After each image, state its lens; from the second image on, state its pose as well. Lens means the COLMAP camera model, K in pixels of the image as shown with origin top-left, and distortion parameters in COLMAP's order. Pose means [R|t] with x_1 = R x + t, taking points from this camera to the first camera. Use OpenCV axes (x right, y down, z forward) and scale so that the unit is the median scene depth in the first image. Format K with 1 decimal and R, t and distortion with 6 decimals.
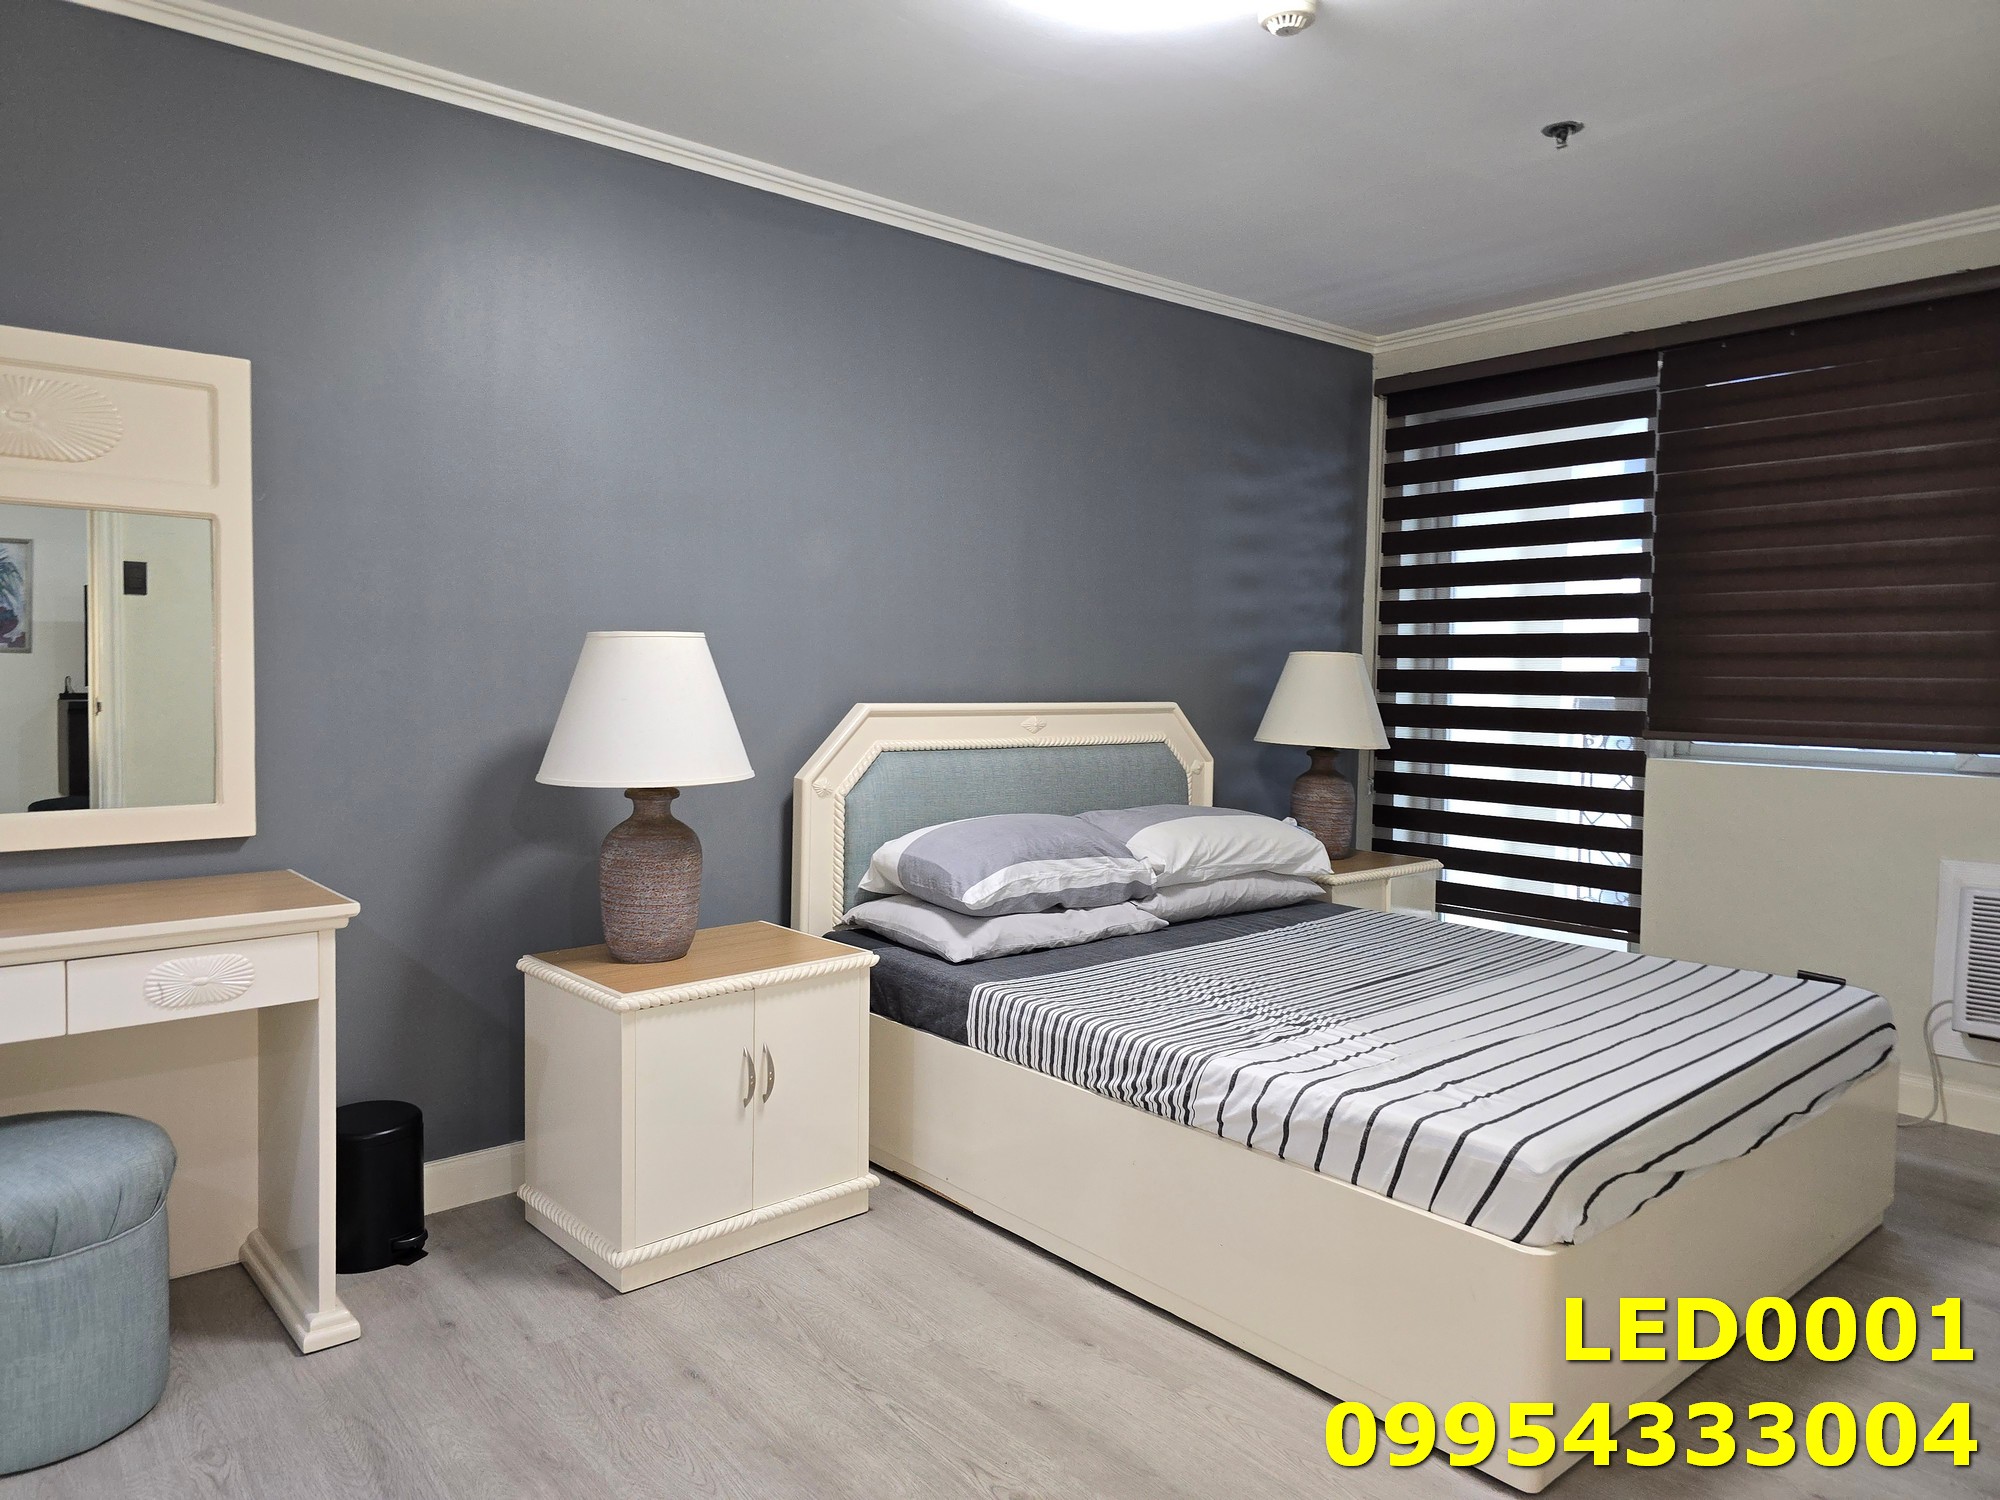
lens RADIAL K [[1334.6, 0, 998.3], [0, 1334.6, 738.6], [0, 0, 1]] dist [0.053802, -0.044200]
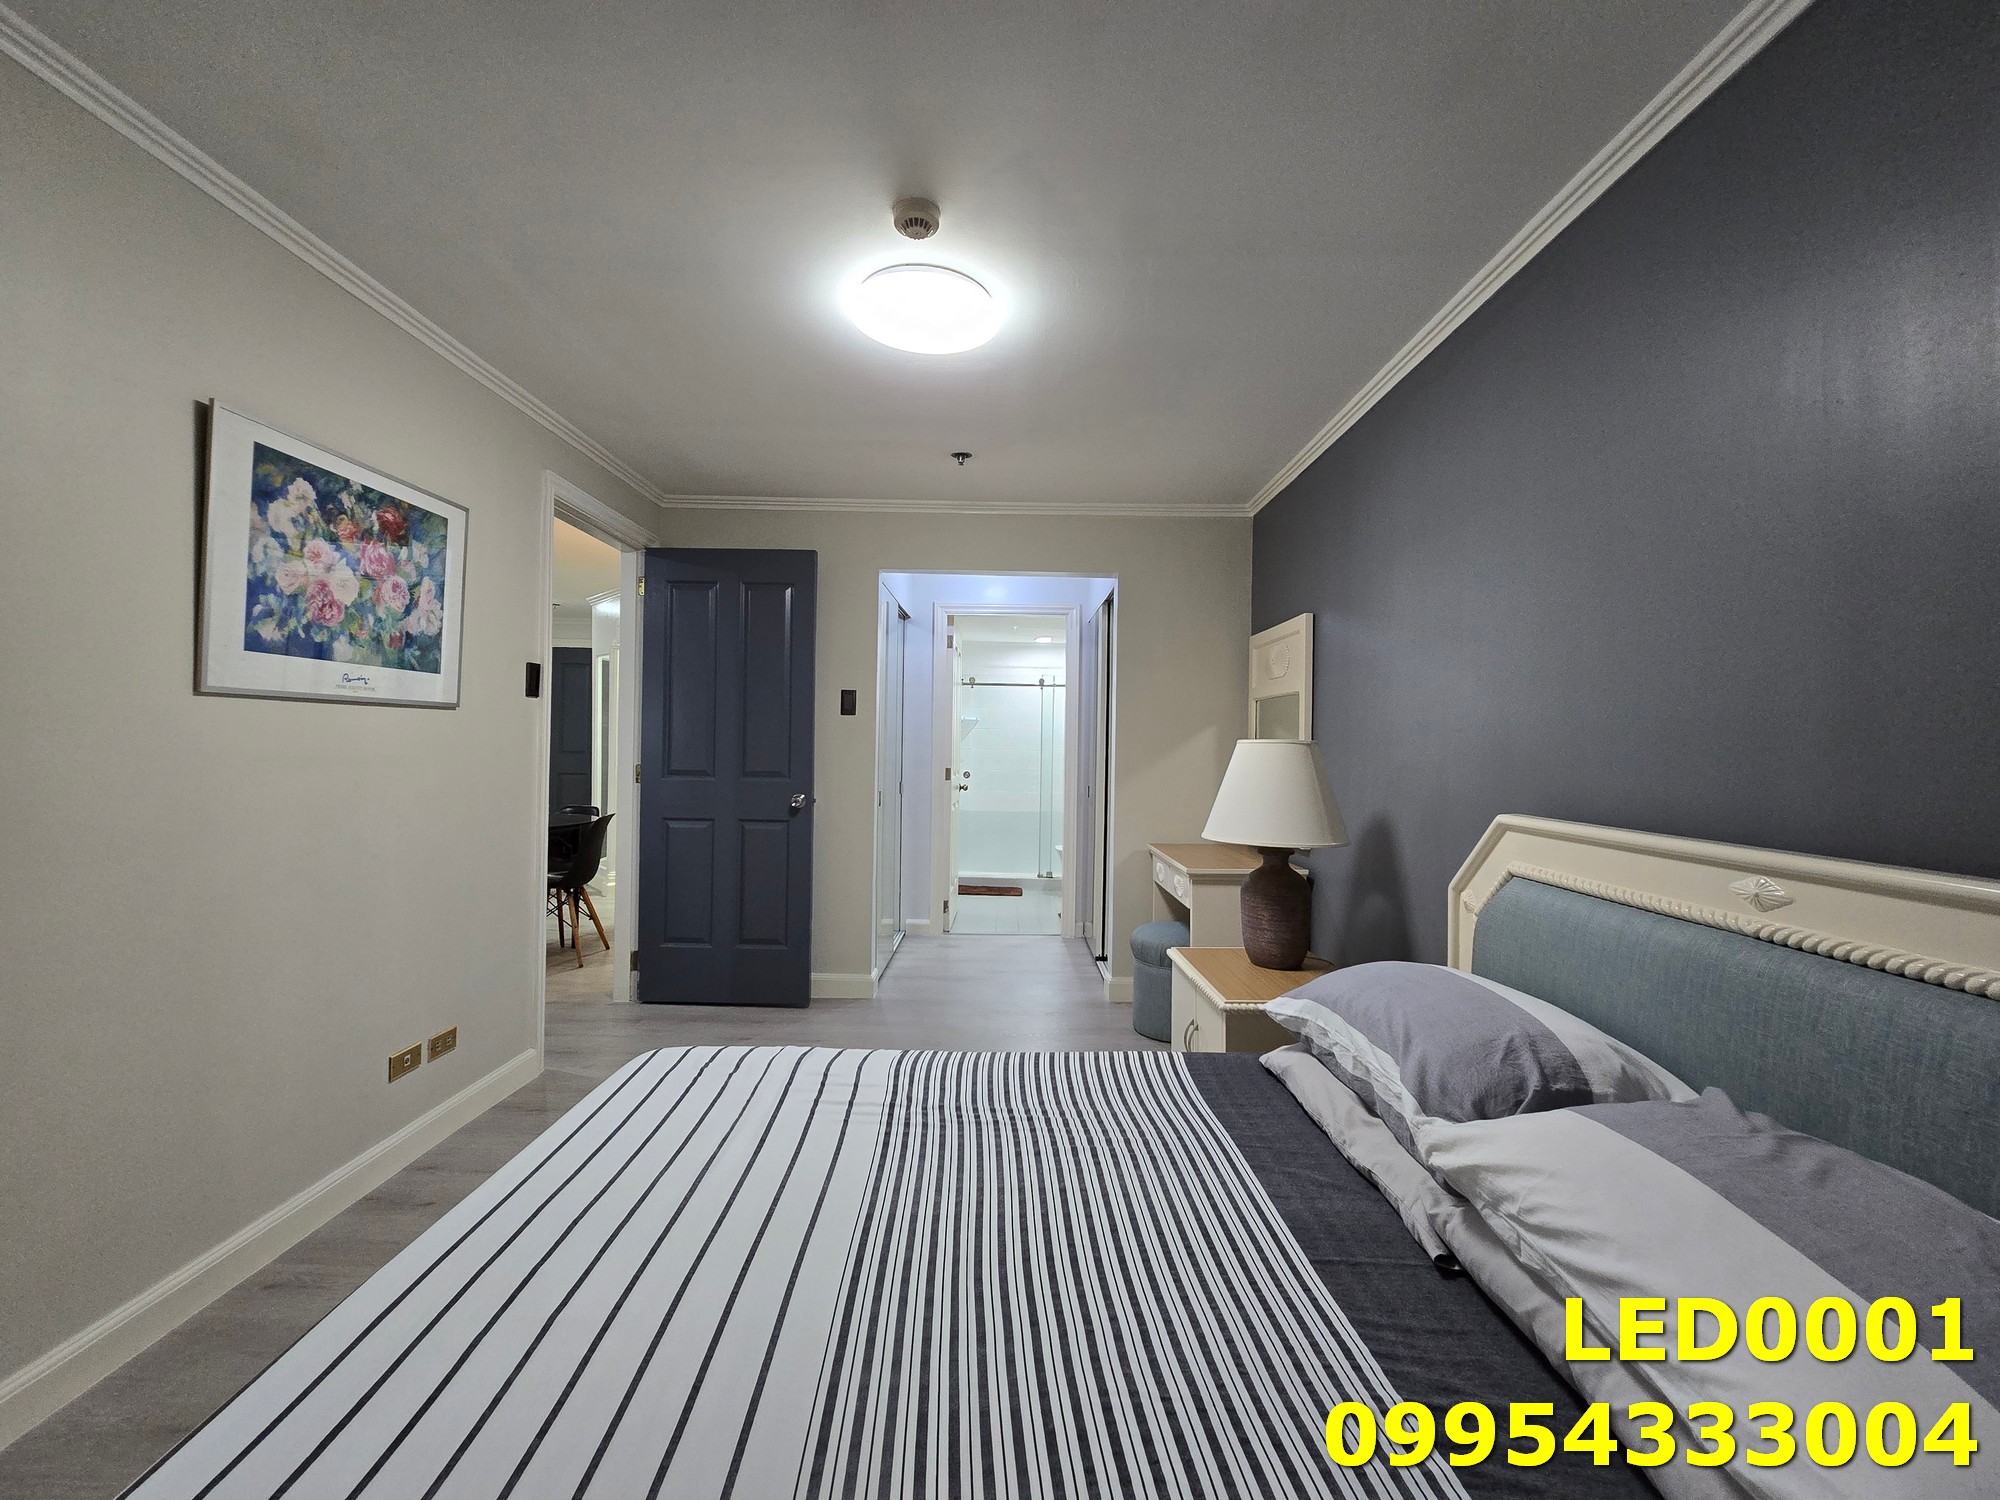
lens RADIAL K [[817.1, 0, 1005.7], [0, 817.1, 739.4], [0, 0, 1]] dist [-0.006308, 0.002477]
pose [[-0.635359, -0.028525, -0.771690, 0.613701], [-0.066084, 0.997660, 0.017532, -0.075349], [0.769384, 0.062135, -0.635757, 1.313432]]
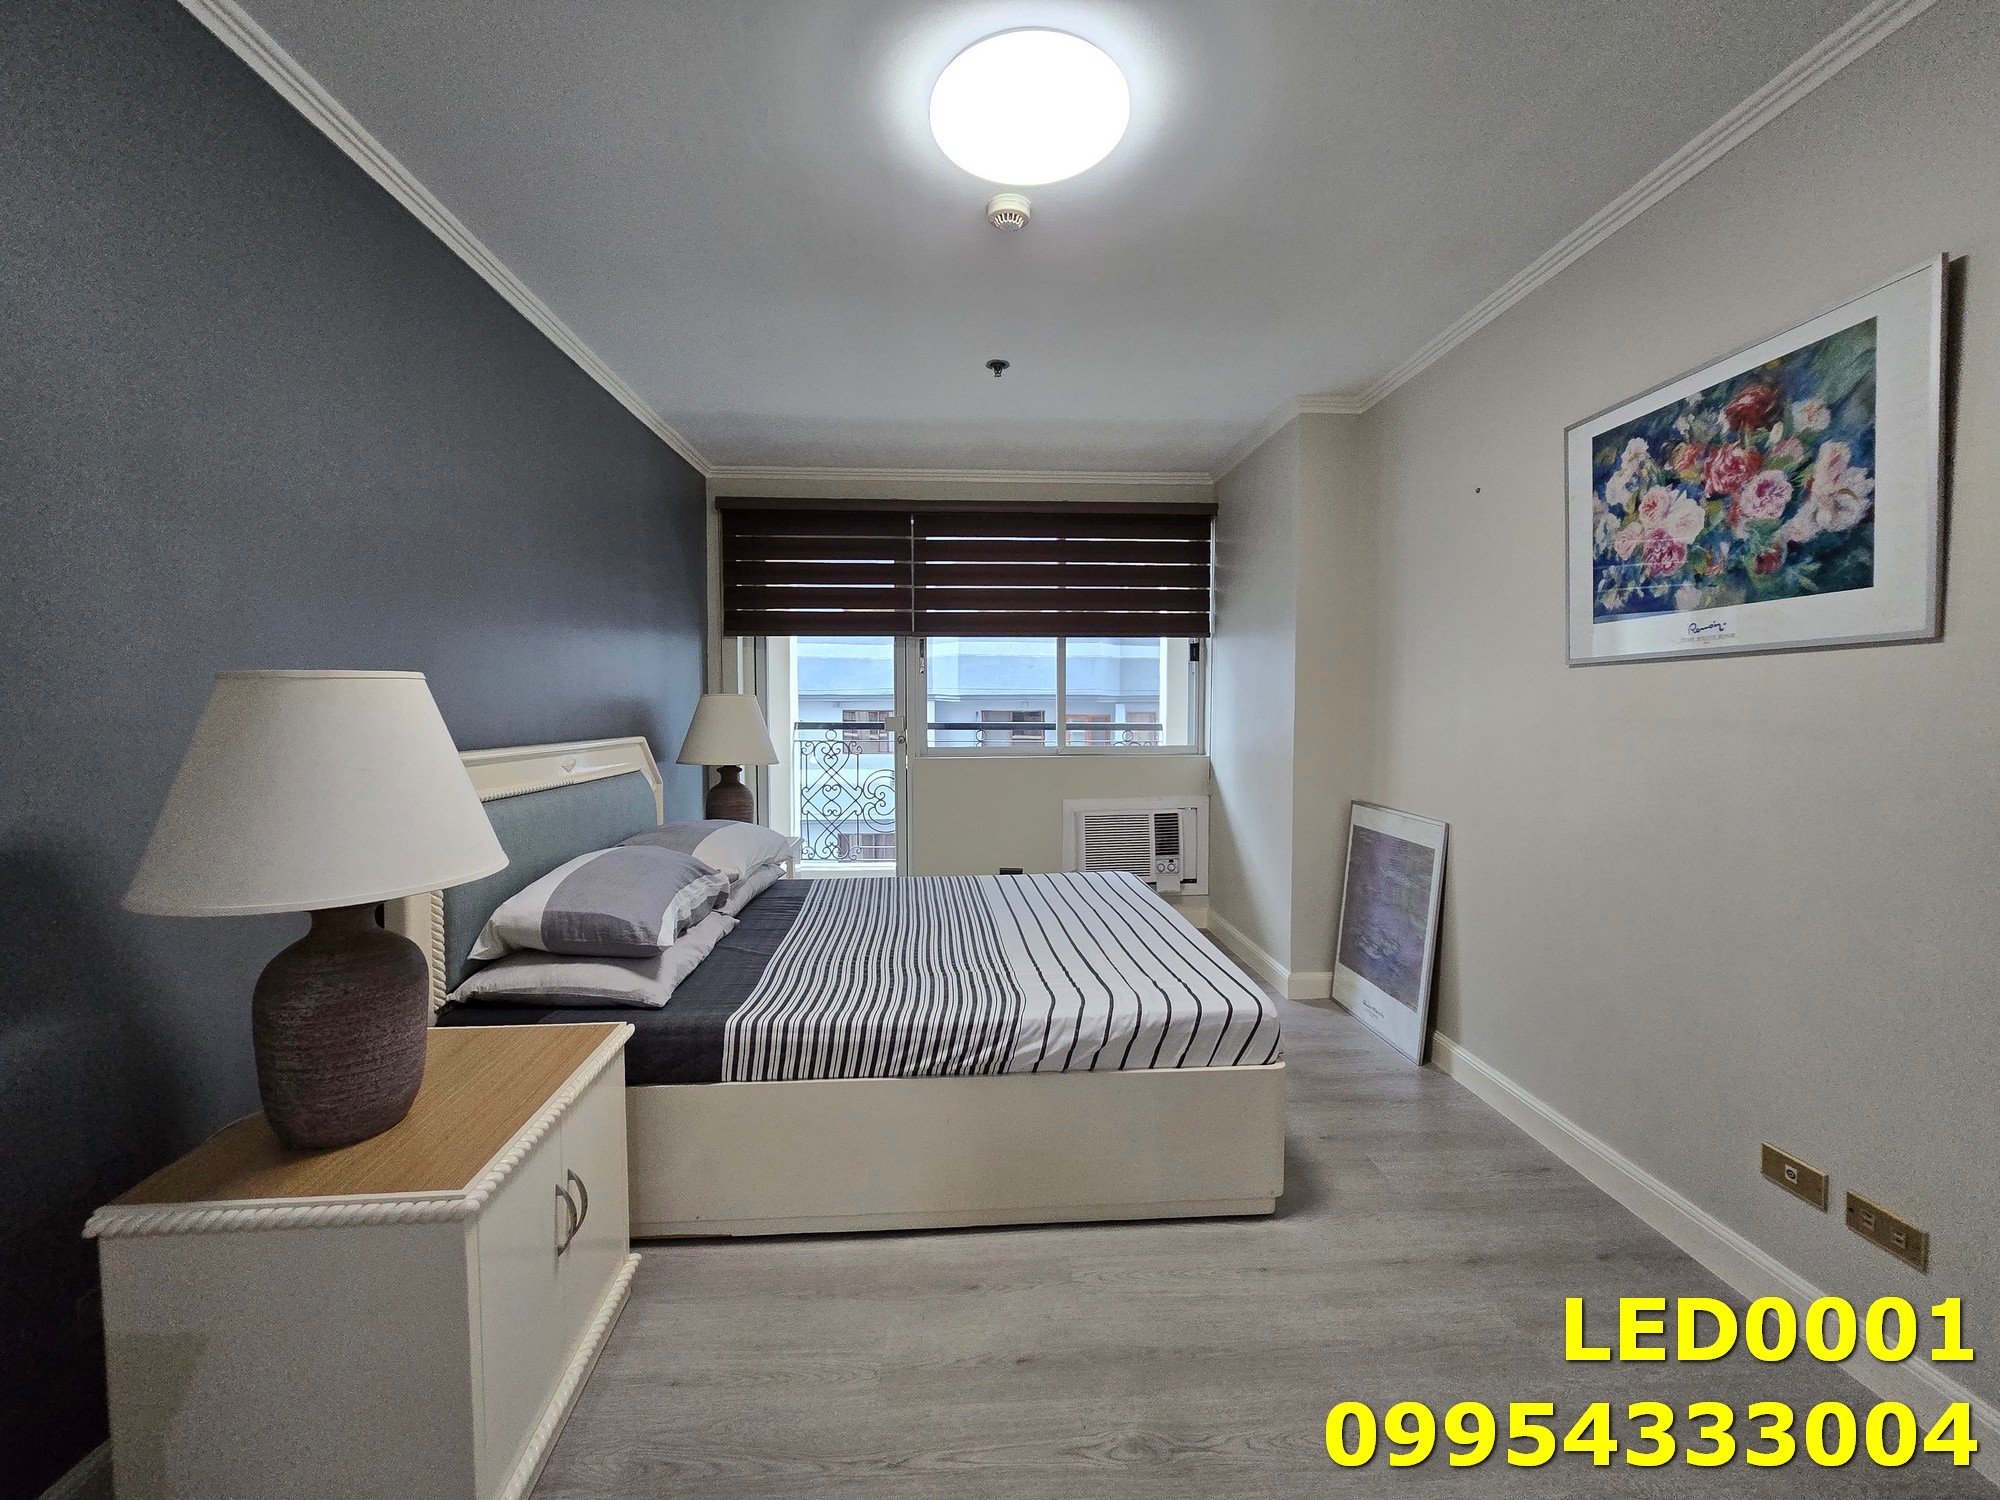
lens RADIAL K [[817.1, 0, 1003.5], [0, 817.1, 749.2], [0, 0, 1]] dist [-0.006308, 0.002477]
pose [[0.596868, -0.056899, 0.800320, -0.382246], [0.051833, 0.998133, 0.032306, -0.034188], [-0.800664, 0.022201, 0.598703, 0.449673]]
